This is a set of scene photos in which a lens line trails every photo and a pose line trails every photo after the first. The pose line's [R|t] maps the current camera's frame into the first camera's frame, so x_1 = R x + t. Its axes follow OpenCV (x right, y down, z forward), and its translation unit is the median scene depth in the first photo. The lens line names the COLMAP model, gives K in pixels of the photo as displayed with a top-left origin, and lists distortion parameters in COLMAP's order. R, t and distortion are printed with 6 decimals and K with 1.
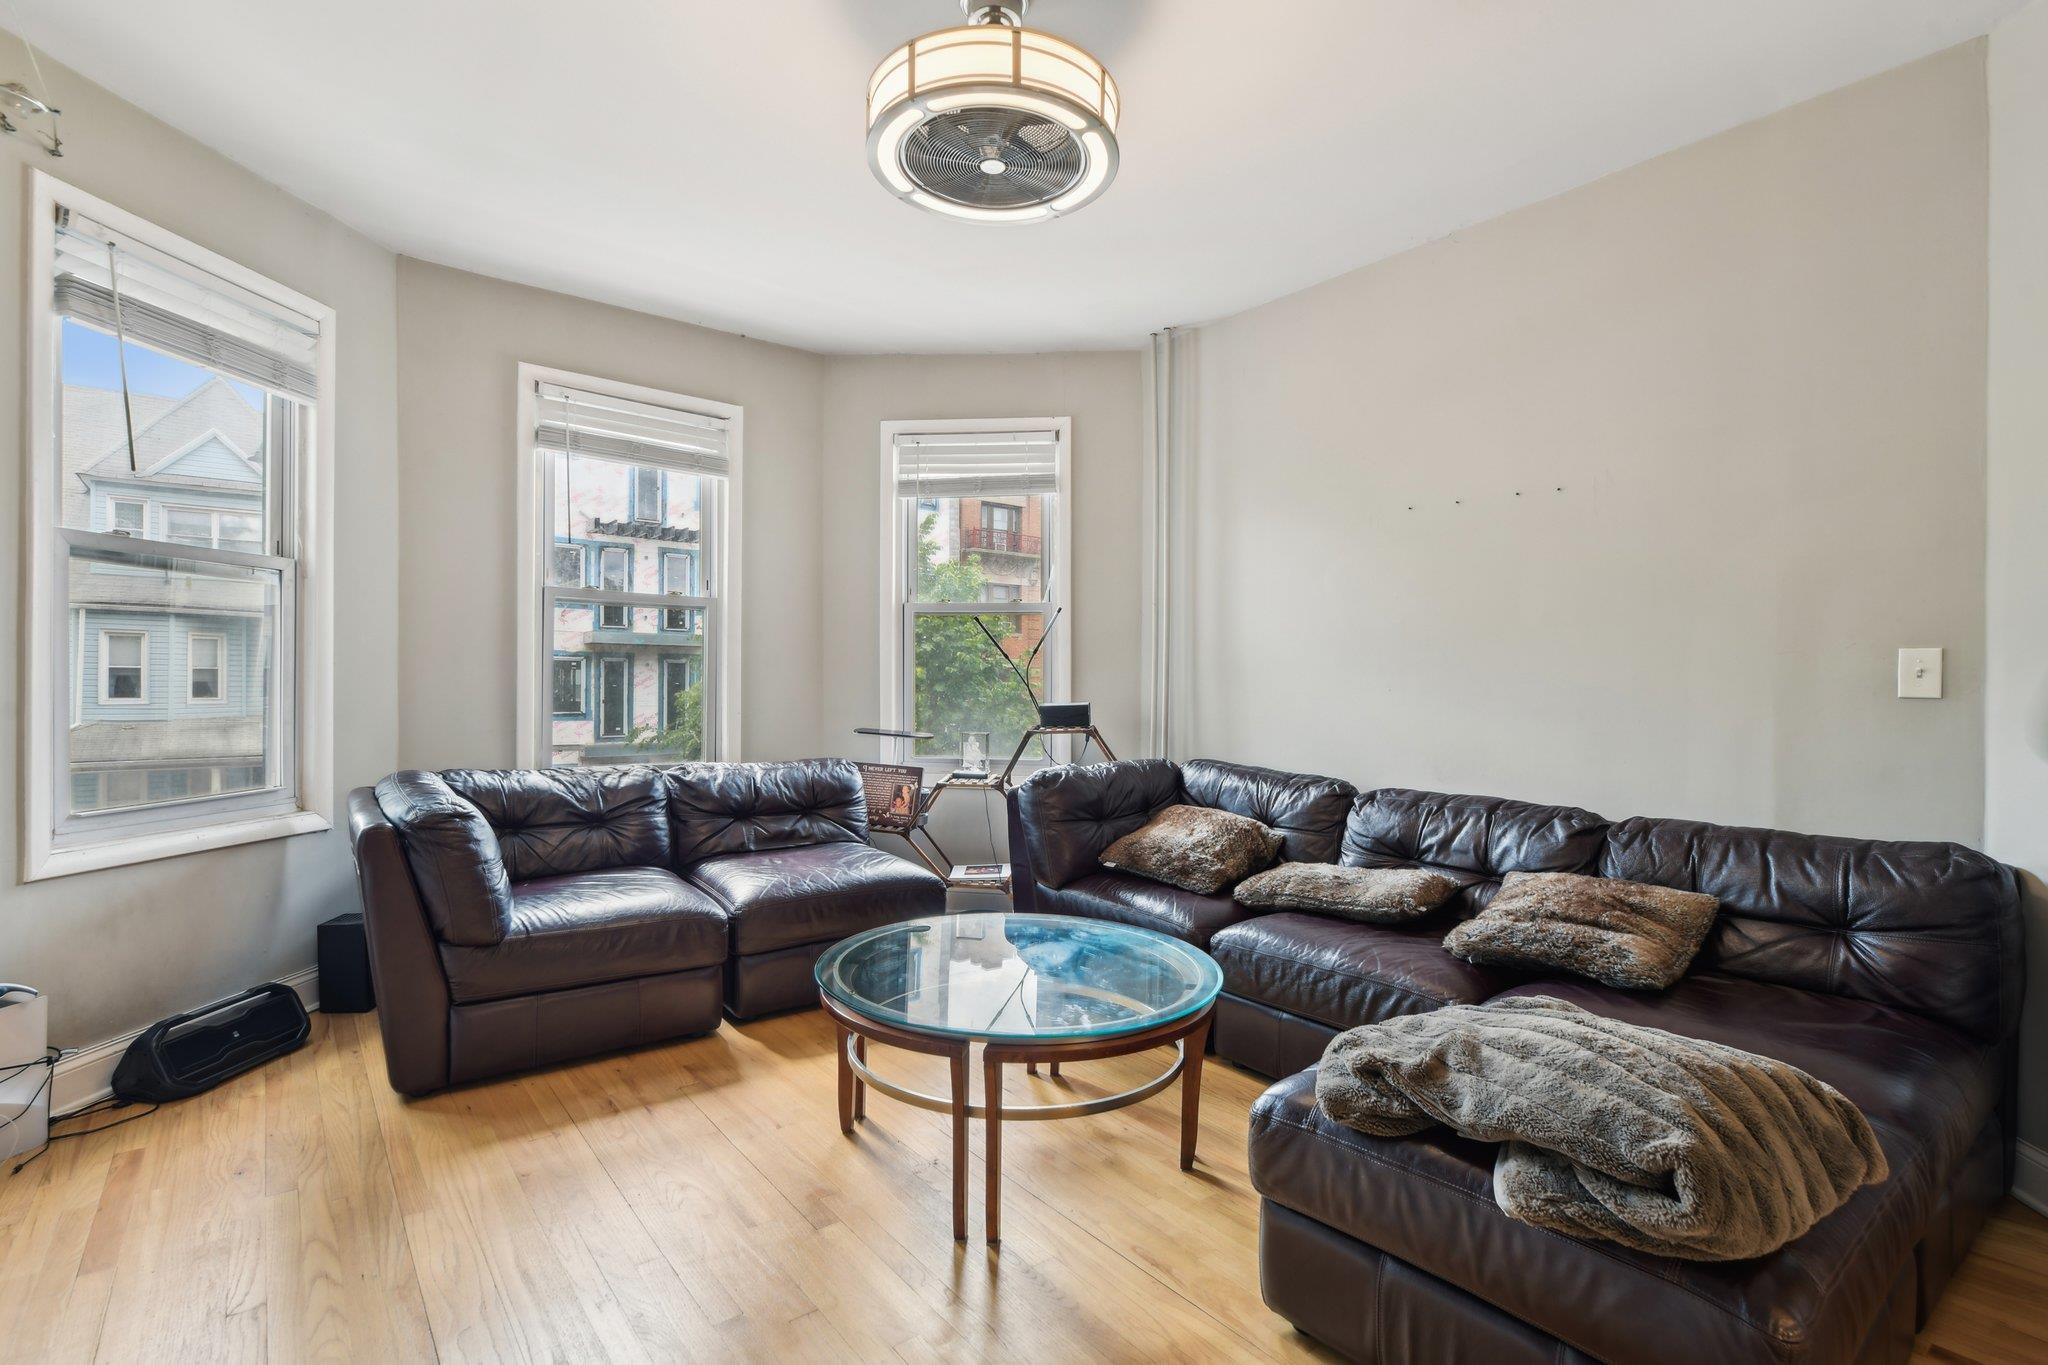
lens RADIAL K [[978.4, 0, 1022.1], [0, 978.4, 680.1], [0, 0, 1]] dist [0.011669, -0.002519]
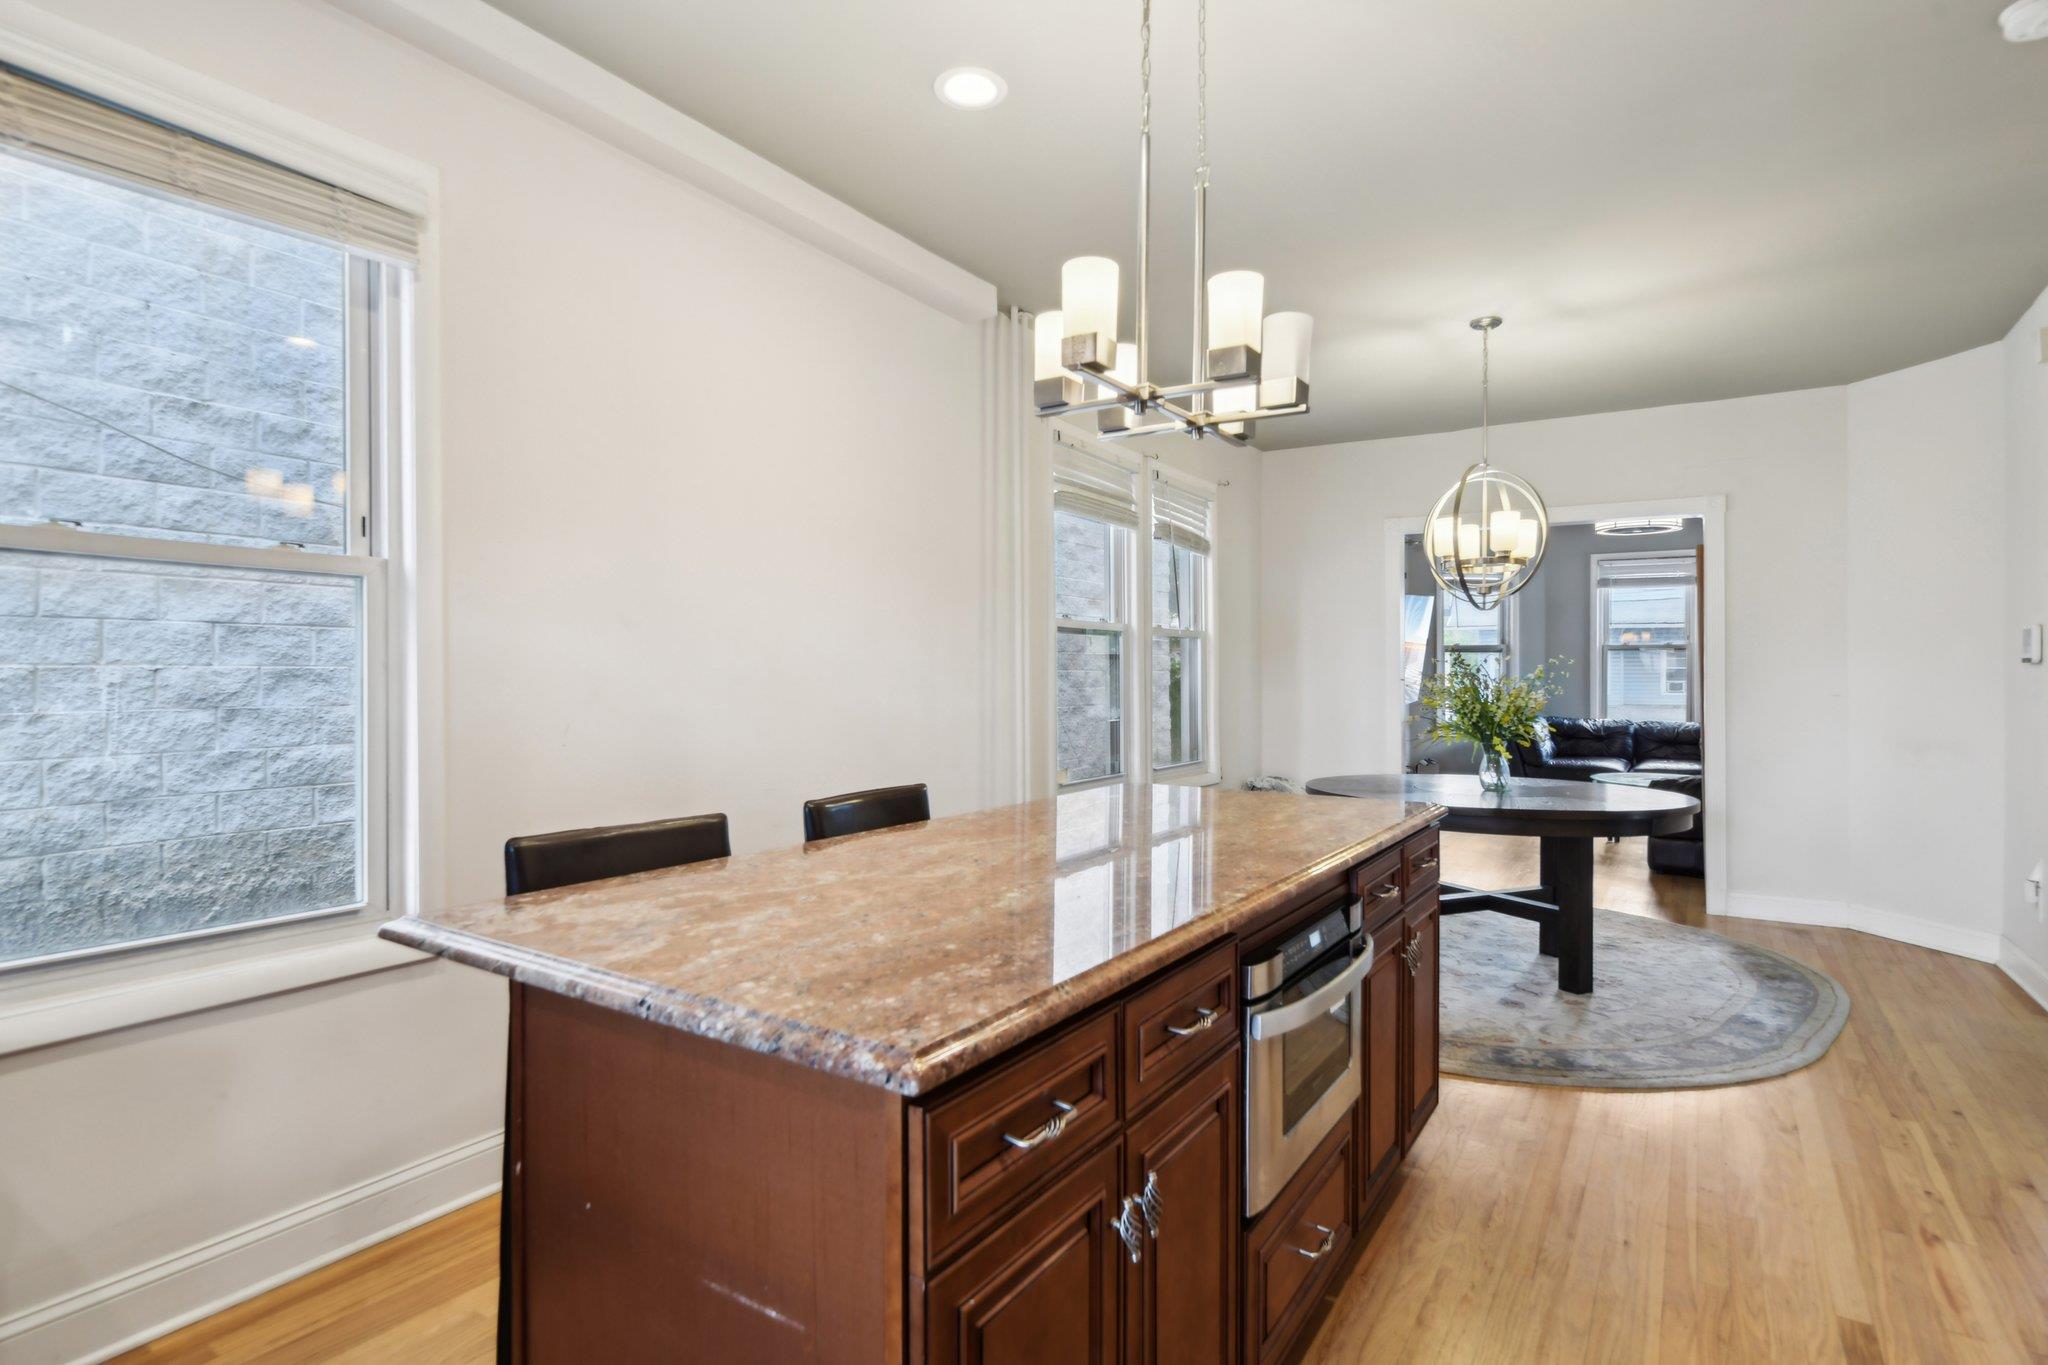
lens RADIAL K [[1007.0, 0, 1034.4], [0, 1007.0, 681.6], [0, 0, 1]] dist [0.005247, -0.001430]
pose [[0.319459, 0.000320, -0.947600, 1.539133], [0.008332, 0.999960, 0.003147, -0.027380], [0.947563, -0.008901, 0.319444, -1.216037]]
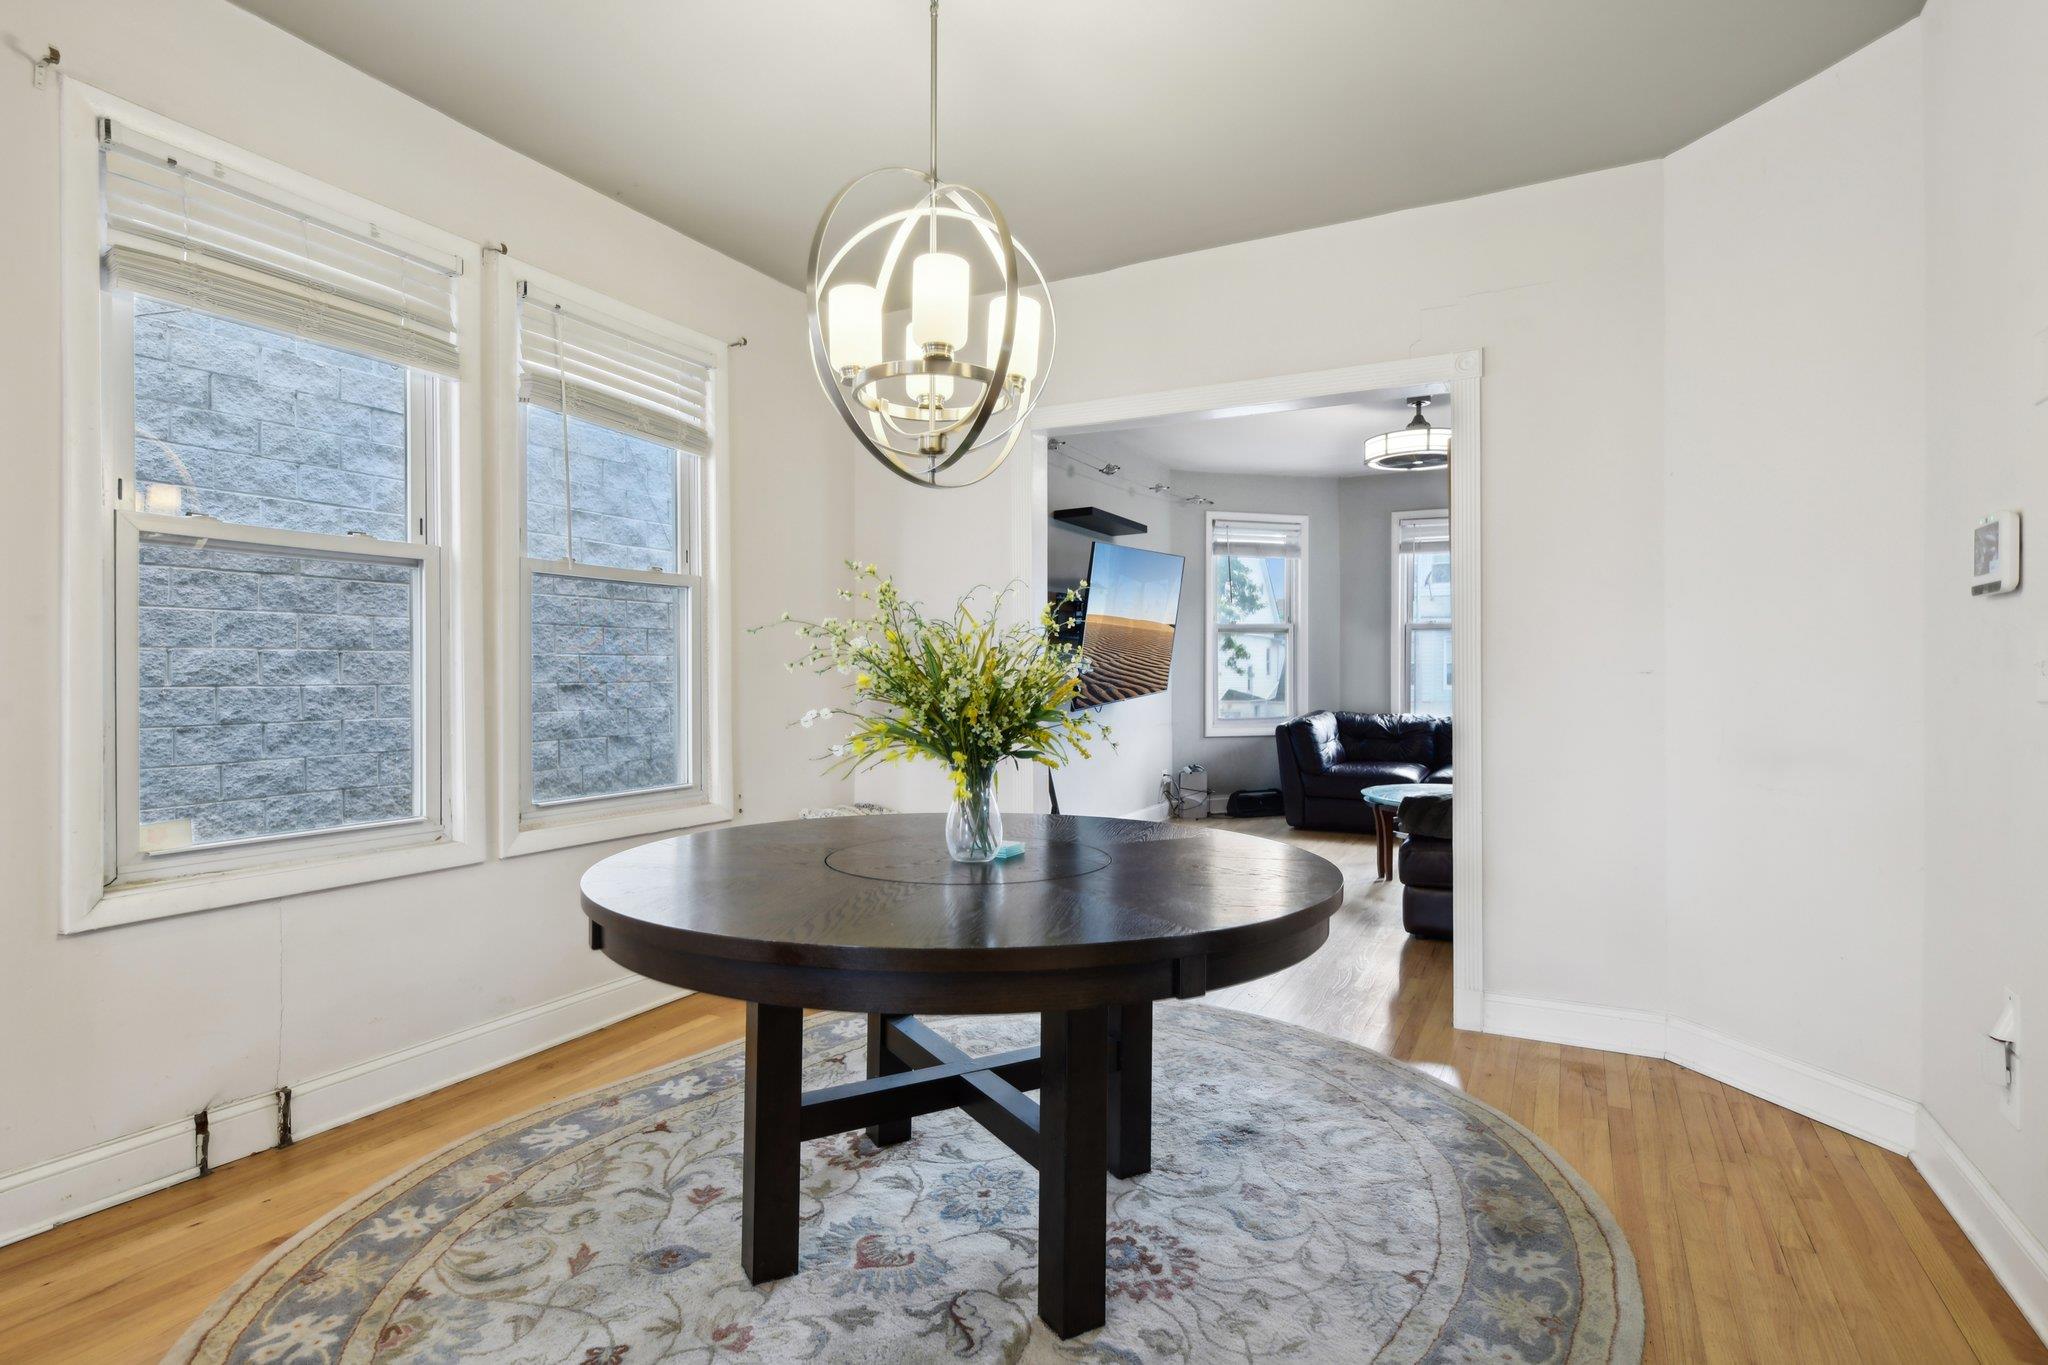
lens RADIAL K [[1007.0, 0, 1021.8], [0, 1007.0, 687.4], [0, 0, 1]] dist [0.005247, -0.001430]
pose [[0.399395, 0.005421, -0.916763, 1.145991], [0.011711, 0.999871, 0.011014, 0.001531], [0.916704, -0.015136, 0.399279, -0.554787]]
